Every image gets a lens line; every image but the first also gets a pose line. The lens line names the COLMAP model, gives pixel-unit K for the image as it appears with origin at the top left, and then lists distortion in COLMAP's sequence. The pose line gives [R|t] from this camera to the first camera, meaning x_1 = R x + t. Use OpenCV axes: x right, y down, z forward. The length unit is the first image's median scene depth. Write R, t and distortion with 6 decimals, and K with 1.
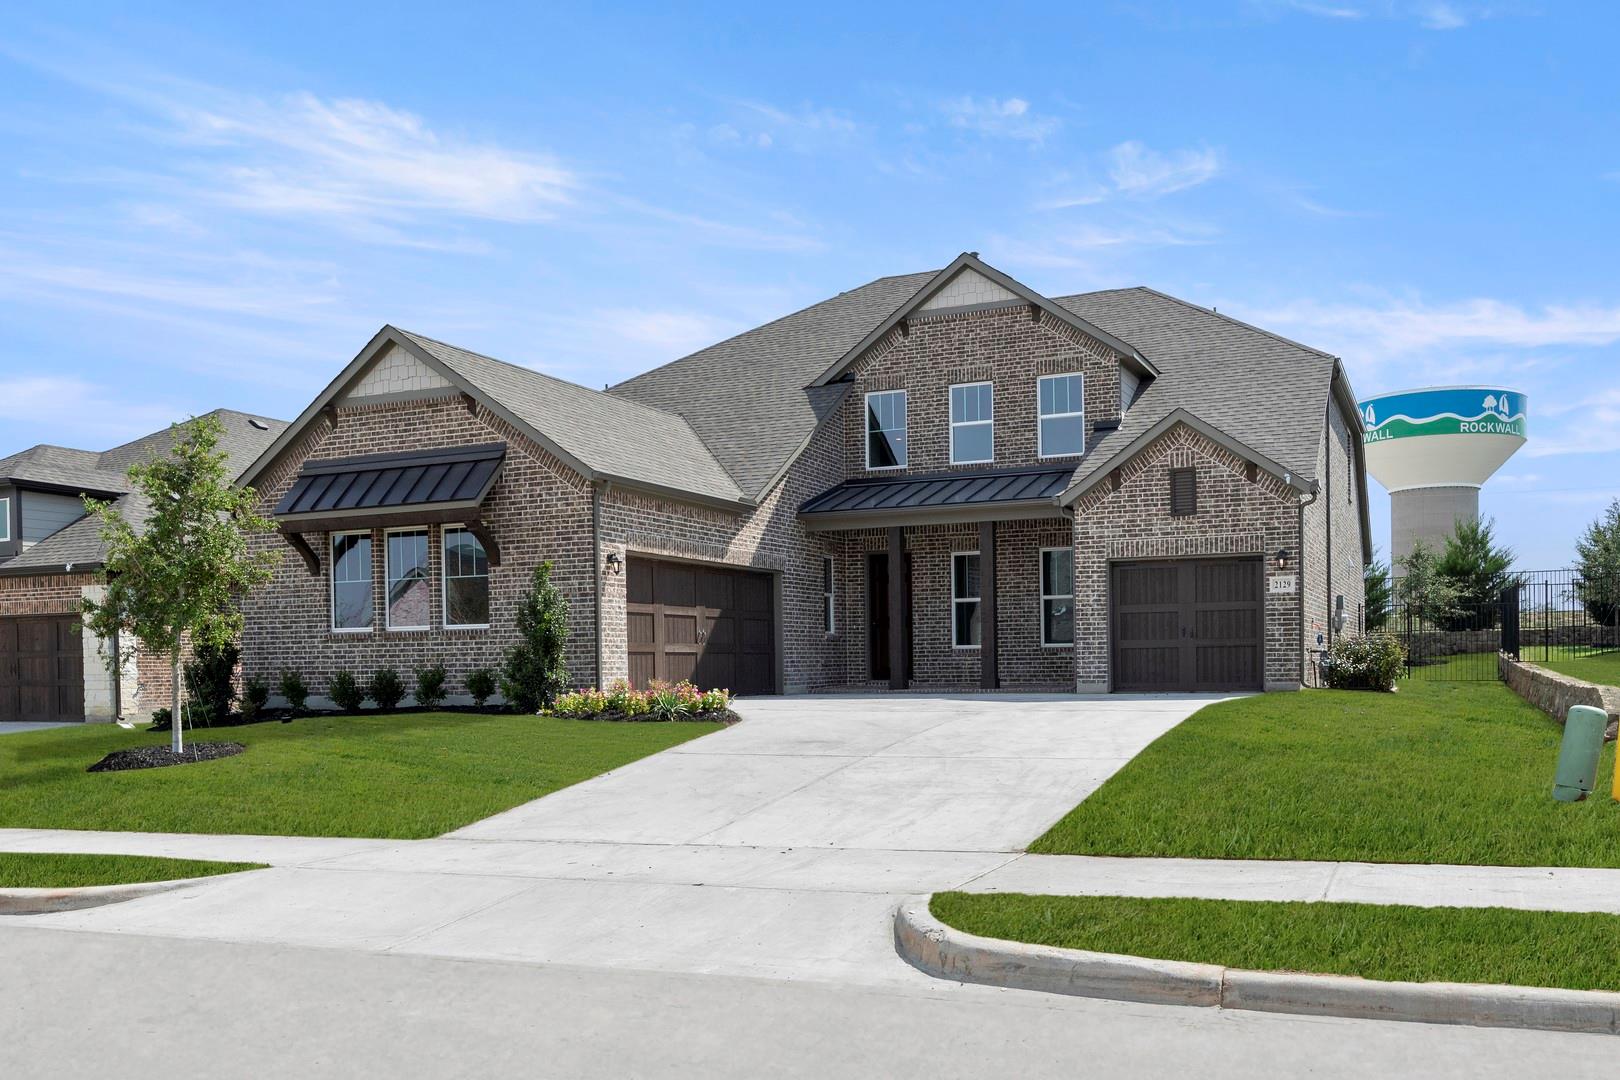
lens RADIAL K [[957.8, 0, 810.3], [0, 957.8, 550.2], [0, 0, 1]] dist [-0.003808, 0.001858]
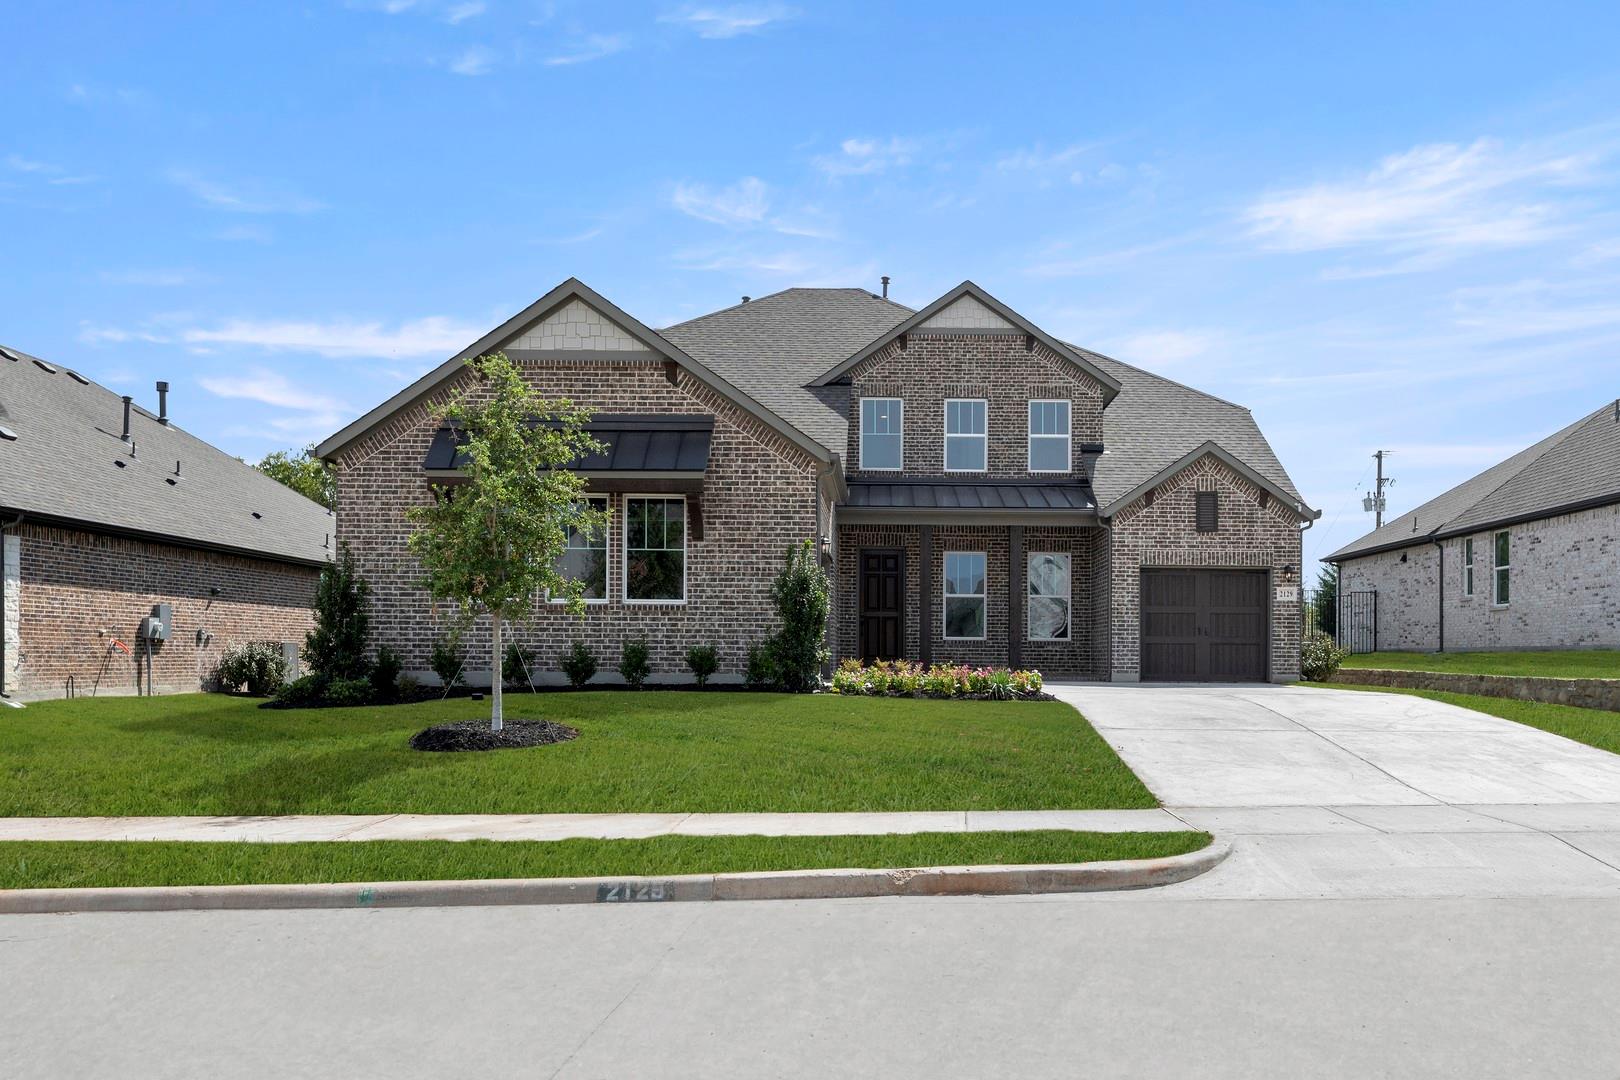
lens RADIAL K [[910.5, 0, 812.1], [0, 910.5, 537.1], [0, 0, 1]] dist [-0.000497, -0.001007]
pose [[0.956600, 0.060588, 0.285037, -0.451840], [-0.057328, 0.998160, -0.019776, 0.023017], [-0.285711, 0.002577, 0.958312, 0.074863]]
